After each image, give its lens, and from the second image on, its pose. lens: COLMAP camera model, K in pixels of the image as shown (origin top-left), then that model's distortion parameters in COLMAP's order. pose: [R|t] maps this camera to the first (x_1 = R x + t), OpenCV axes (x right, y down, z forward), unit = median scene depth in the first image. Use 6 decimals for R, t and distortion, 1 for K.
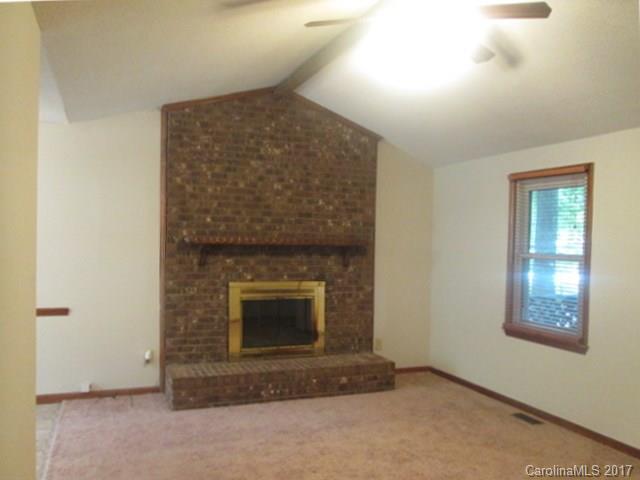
lens RADIAL K [[543.7, 0, 320.0], [0, 543.7, 240.0], [0, 0, 1]] dist [0.001439, 0.006296]
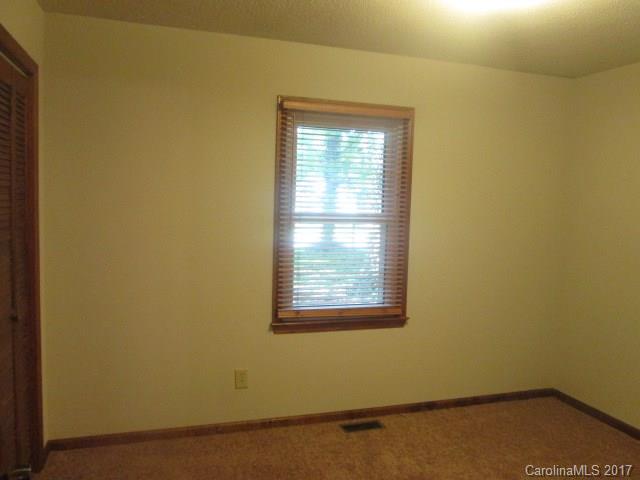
lens RADIAL K [[543.7, 0, 320.0], [0, 543.7, 240.0], [0, 0, 1]] dist [0.001439, 0.006296]
pose [[0.063466, -0.095709, 0.993384, -0.371514], [-0.014599, 0.995195, 0.096816, -0.012677], [-0.997877, -0.020647, 0.061763, 1.015532]]
